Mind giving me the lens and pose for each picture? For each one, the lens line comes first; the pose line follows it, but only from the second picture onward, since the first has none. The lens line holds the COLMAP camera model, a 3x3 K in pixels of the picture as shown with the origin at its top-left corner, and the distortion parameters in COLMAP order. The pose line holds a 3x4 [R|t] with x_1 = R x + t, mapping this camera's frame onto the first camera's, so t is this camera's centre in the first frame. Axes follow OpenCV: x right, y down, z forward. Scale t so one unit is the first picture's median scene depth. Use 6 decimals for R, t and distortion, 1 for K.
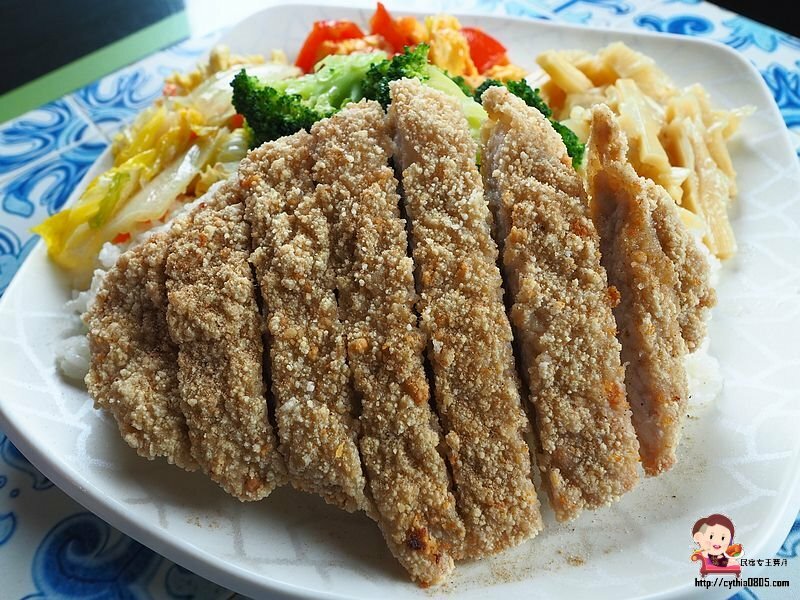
lens RADIAL K [[612.5, 0, 381.3], [0, 612.5, 299.4], [0, 0, 1]] dist [0.001887, 0.002922]
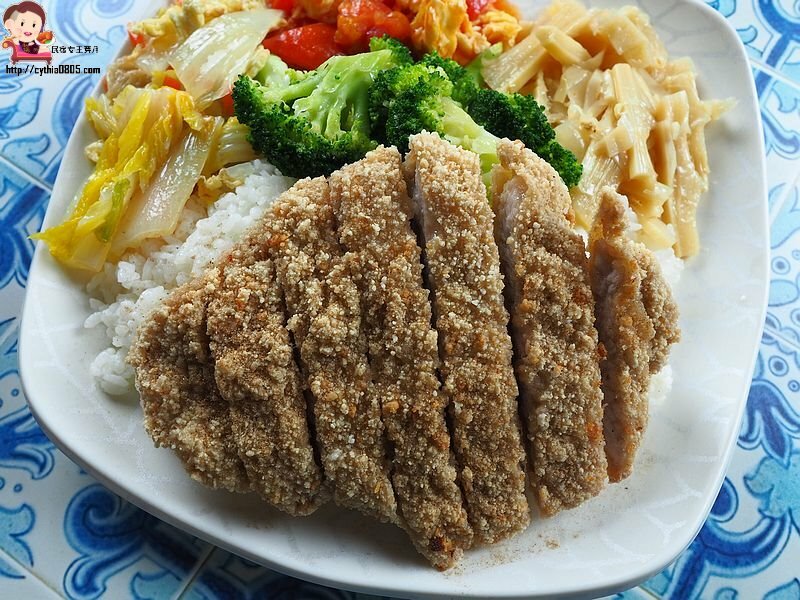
lens RADIAL K [[608.6, 0, 389.8], [0, 608.6, 299.9], [0, 0, 1]] dist [0.001714, 0.001459]
pose [[0.993103, -0.033142, 0.112468, -0.161789], [-0.006352, 0.942603, 0.333856, -0.499782], [-0.117077, -0.332268, 0.935891, -0.028372]]
